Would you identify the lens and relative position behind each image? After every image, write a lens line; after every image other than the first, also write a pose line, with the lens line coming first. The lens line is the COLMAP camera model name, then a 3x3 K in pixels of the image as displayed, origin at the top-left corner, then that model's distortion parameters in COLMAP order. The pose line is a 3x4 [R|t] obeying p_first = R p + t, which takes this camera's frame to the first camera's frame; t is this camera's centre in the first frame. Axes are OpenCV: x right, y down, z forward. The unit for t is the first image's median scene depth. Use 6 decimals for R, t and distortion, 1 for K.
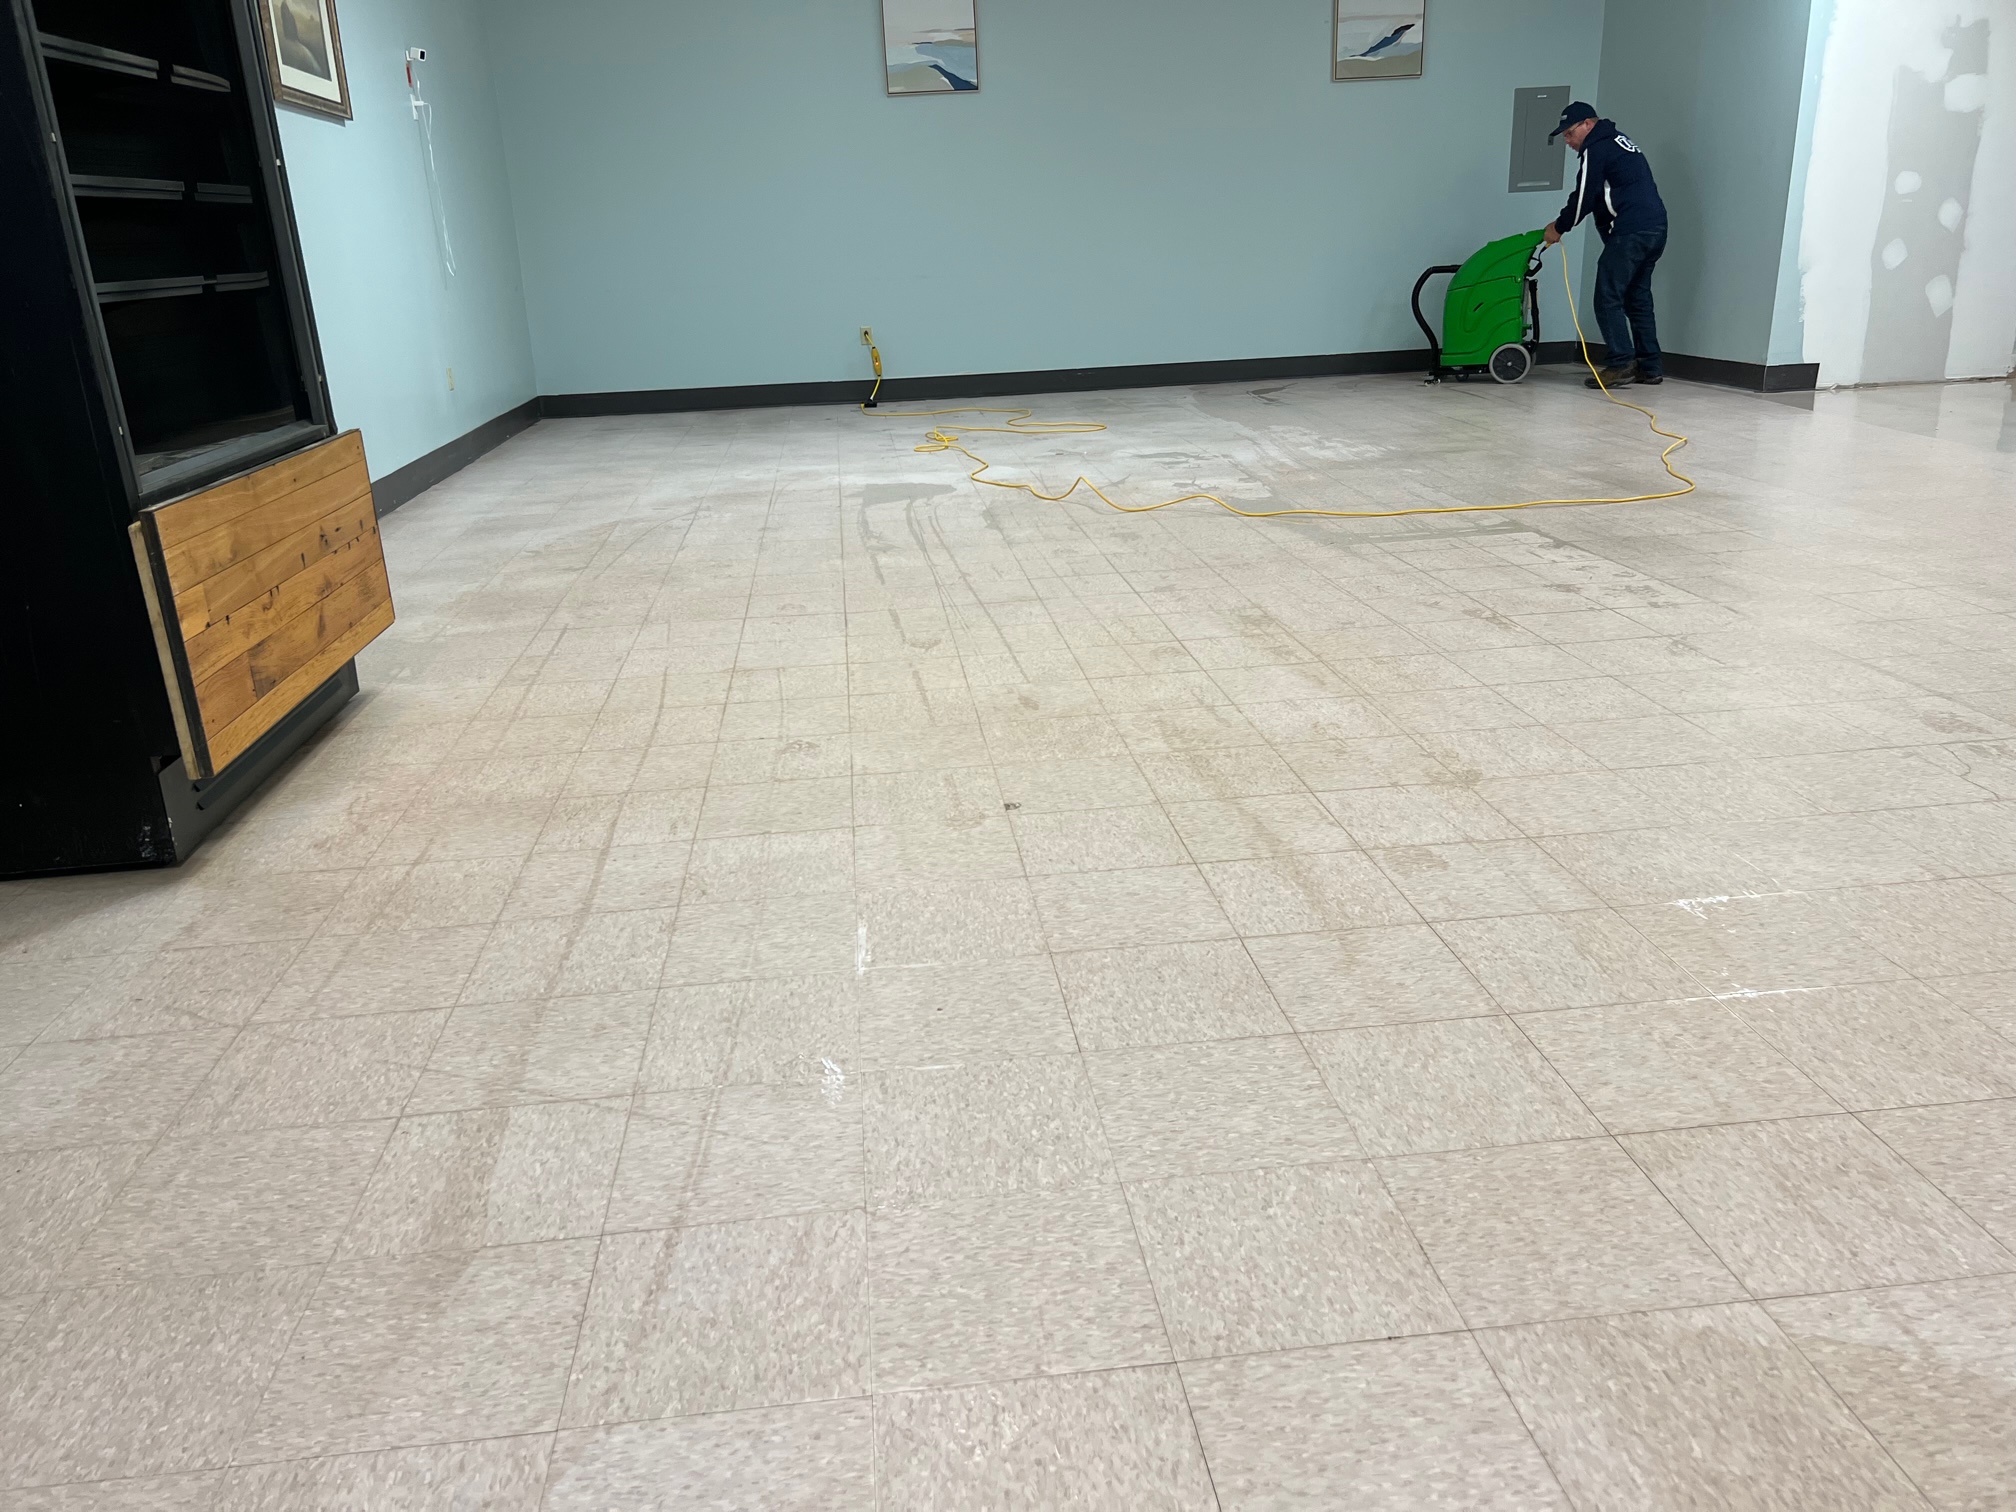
lens RADIAL K [[1524.1, 0, 1009.5], [0, 1524.1, 756.2], [0, 0, 1]] dist [0.044618, -0.037387]
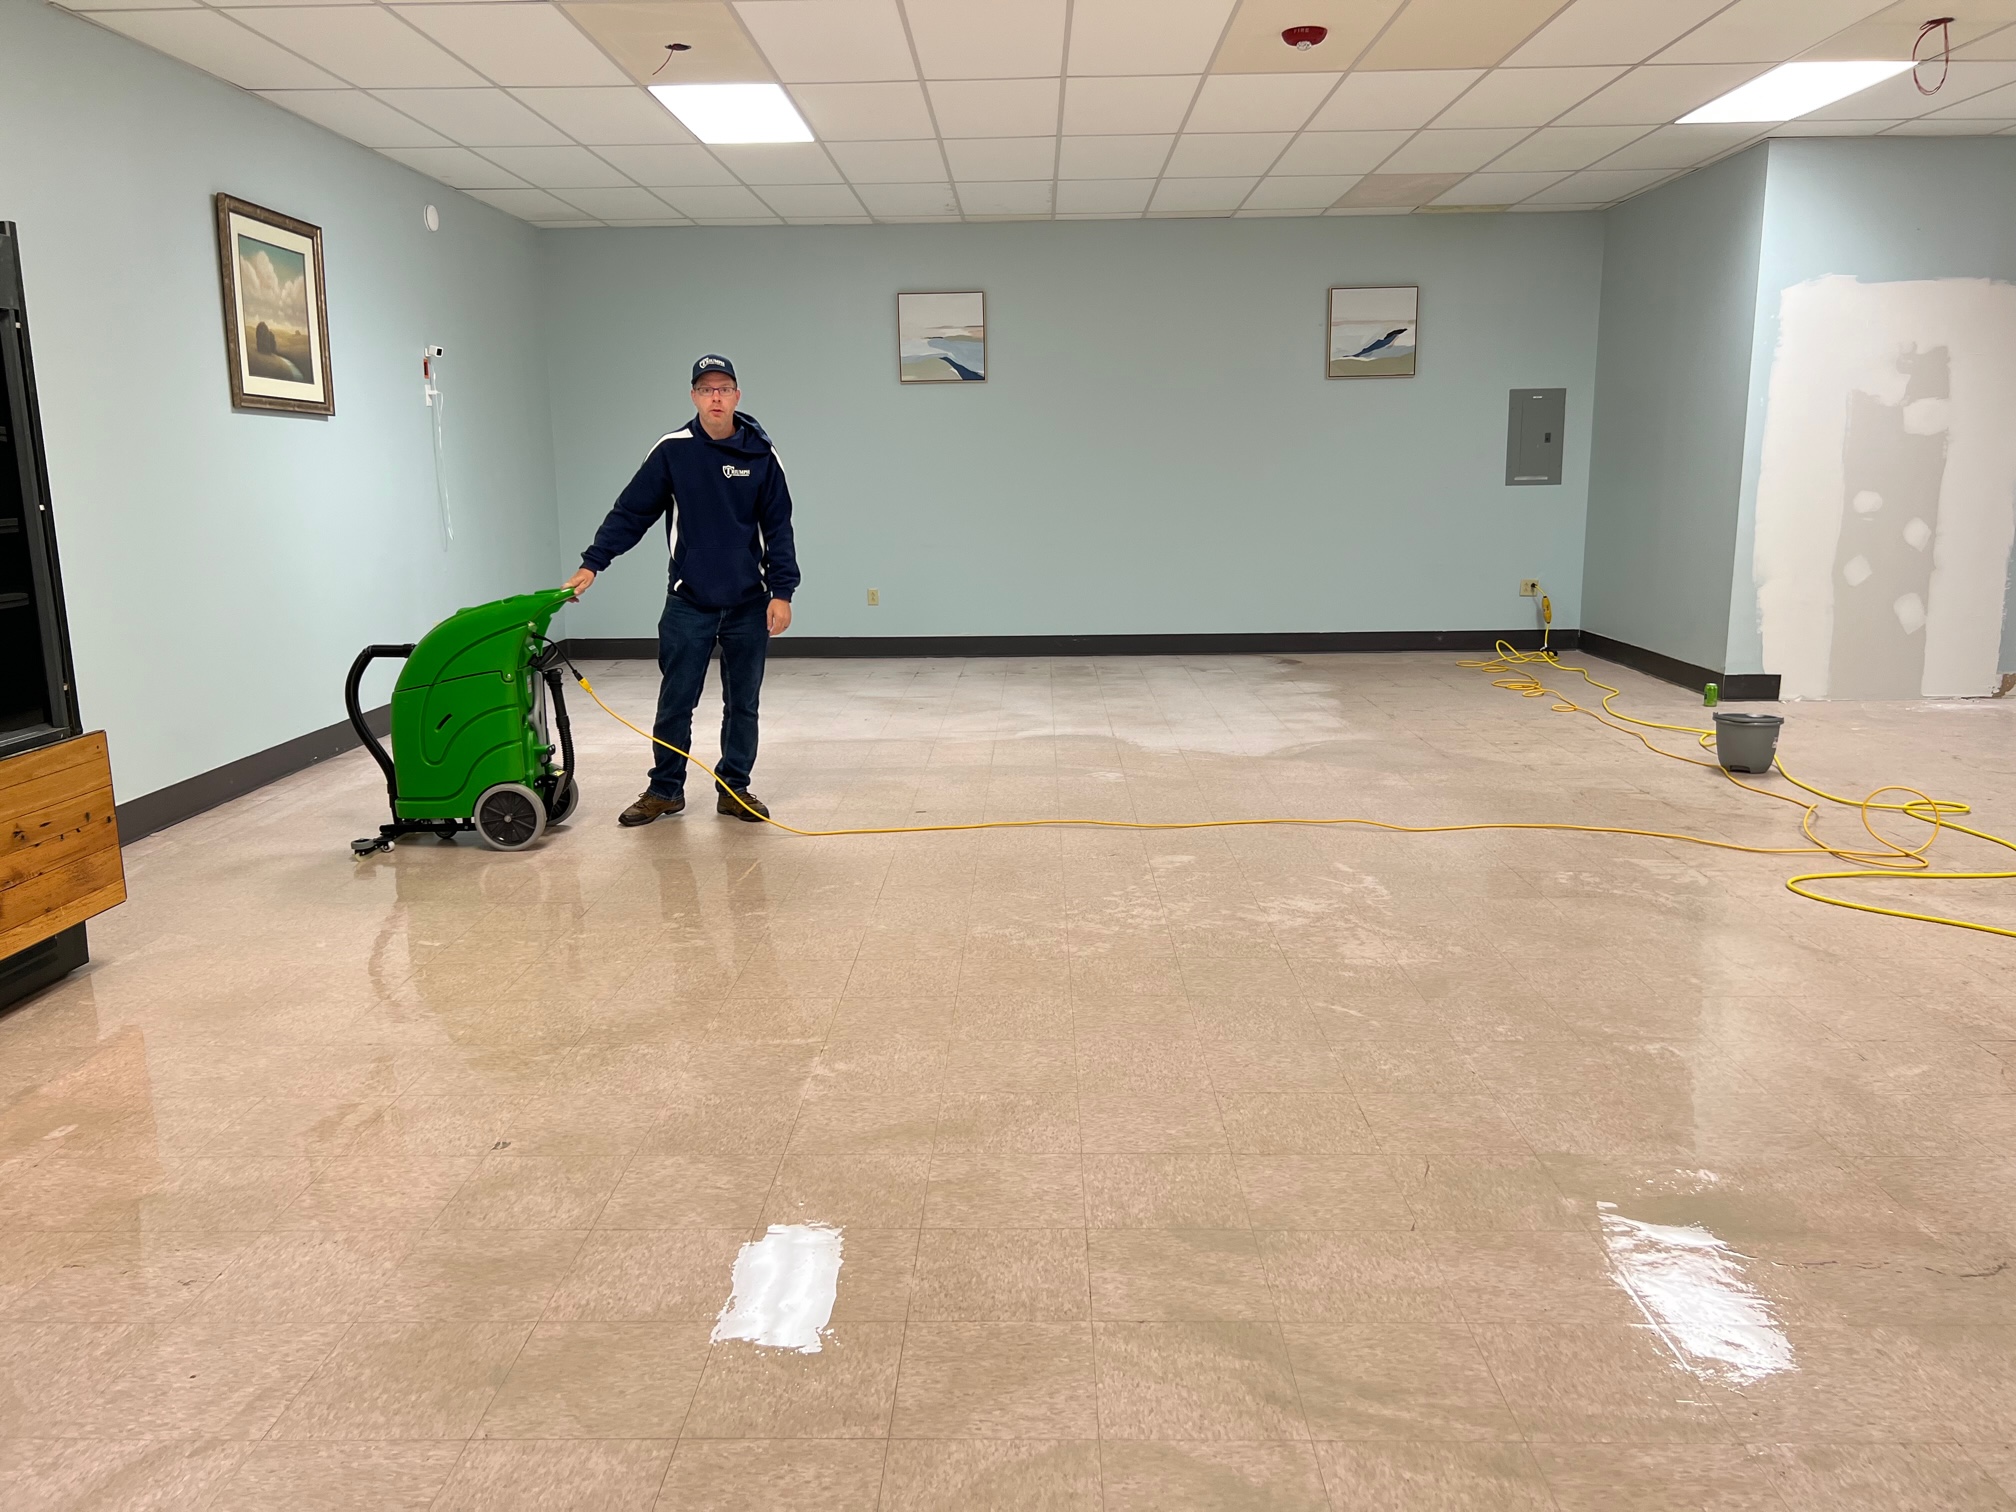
lens RADIAL K [[1524.1, 0, 1004.4], [0, 1524.1, 762.6], [0, 0, 1]] dist [0.044618, -0.037387]
pose [[0.990992, 0.053676, -0.122692, 0.161324], [-0.069531, 0.989225, -0.128838, -0.040136], [0.114455, 0.136208, 0.984046, -0.010724]]
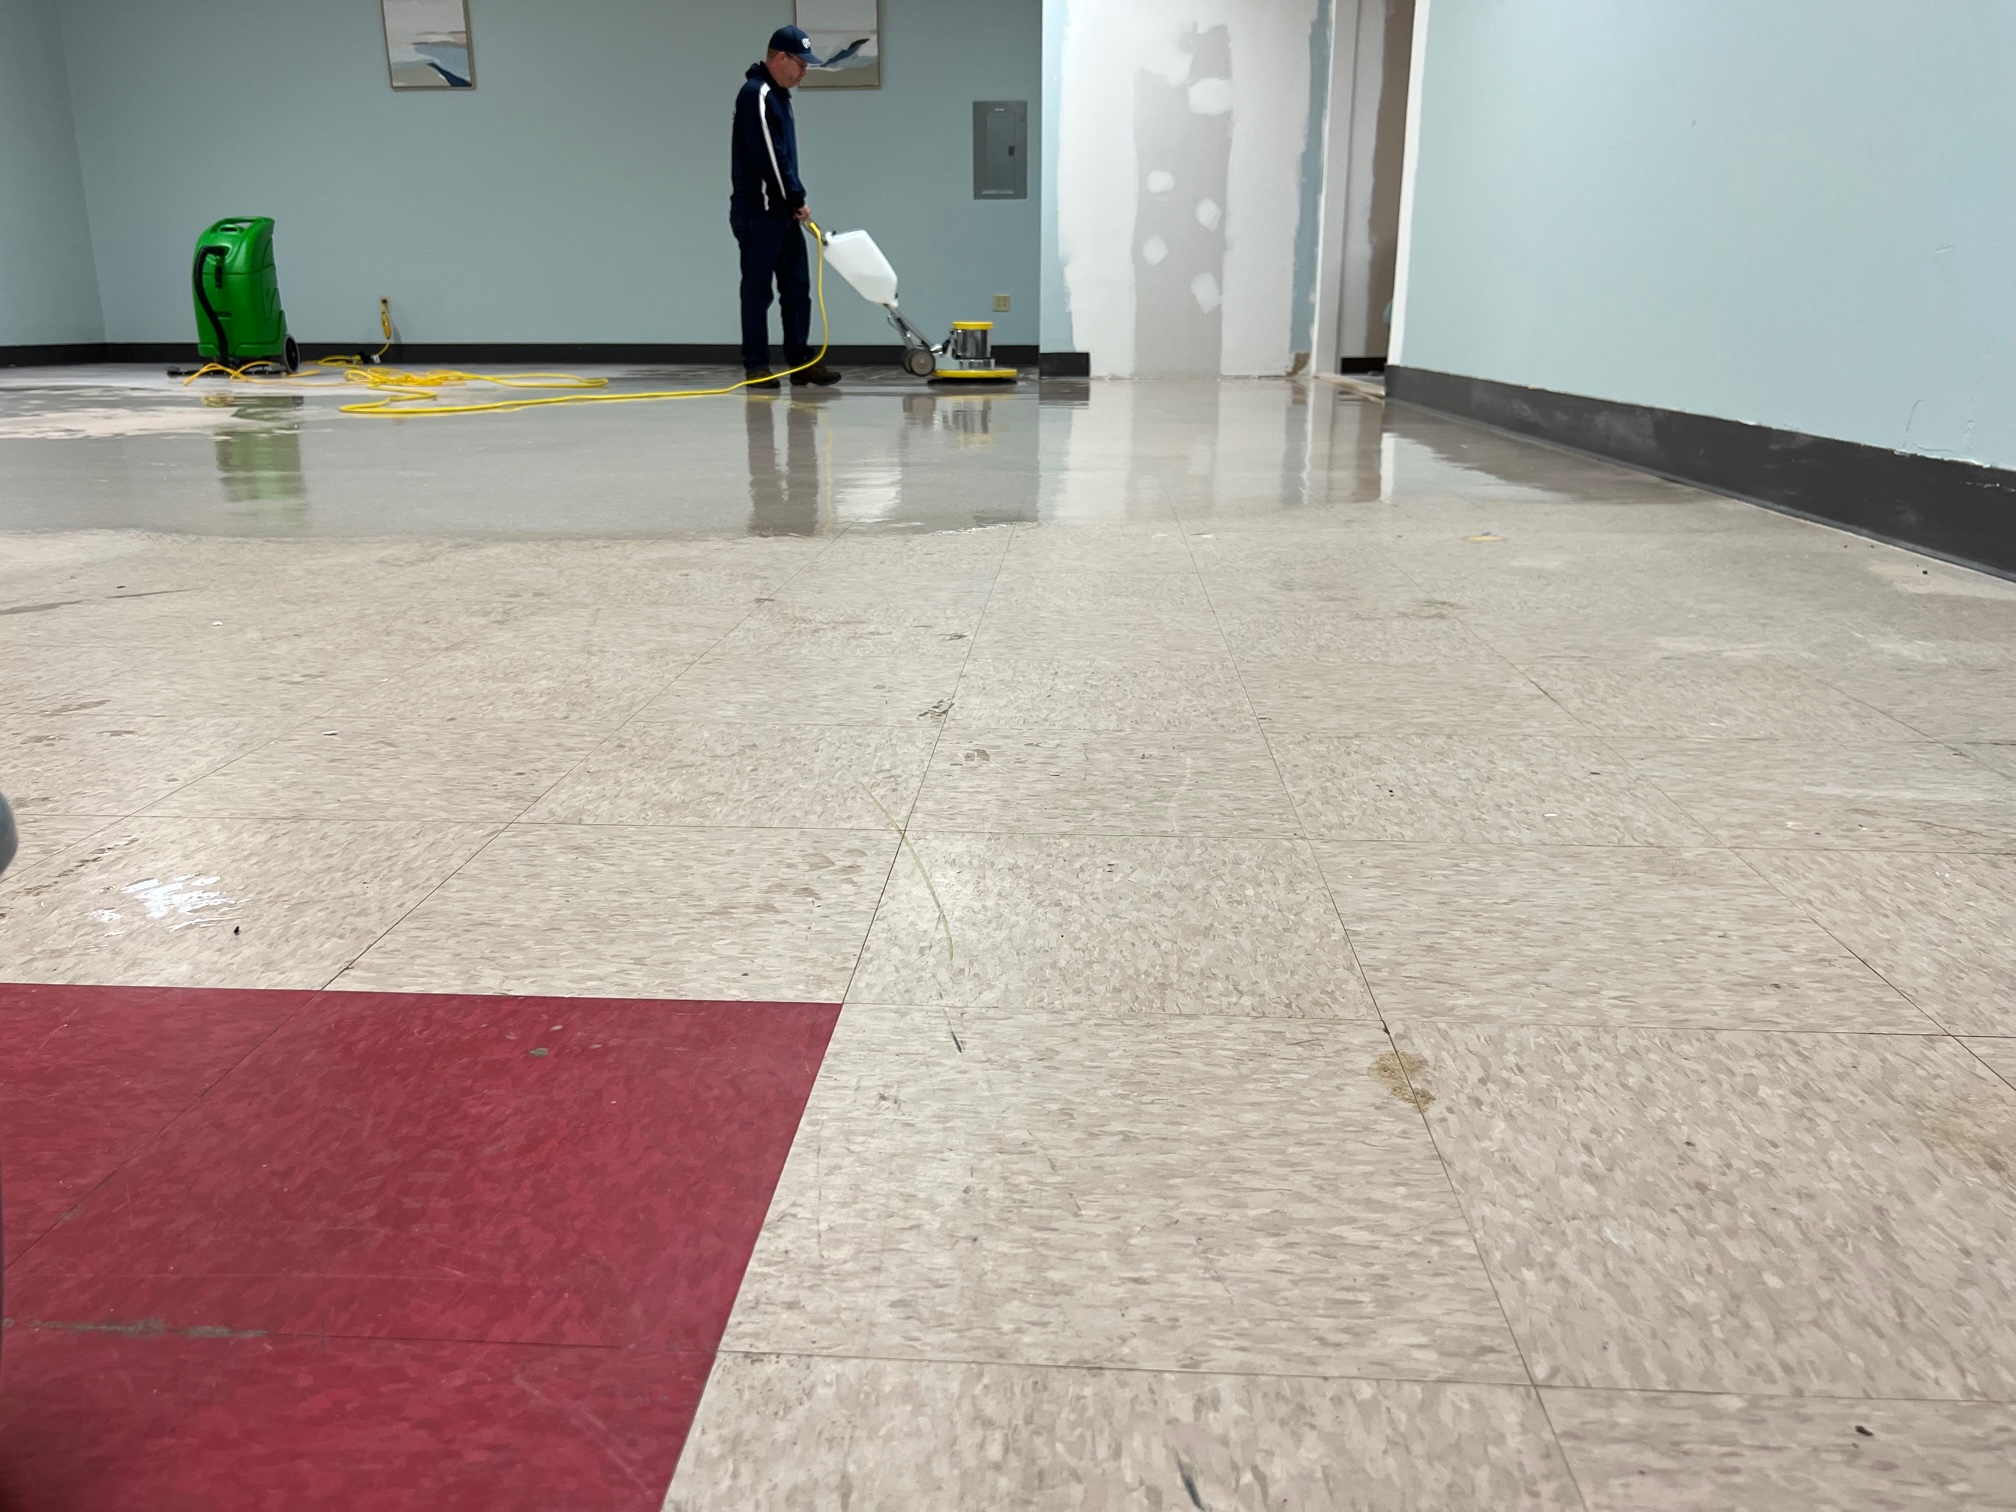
lens RADIAL K [[1524.1, 0, 980.8], [0, 1524.1, 688.7], [0, 0, 1]] dist [0.044618, -0.037387]
pose [[0.984247, 0.081220, -0.157041, 0.641370], [-0.093934, 0.992727, -0.075295, 0.052023], [0.149784, 0.088860, 0.984718, 0.005575]]
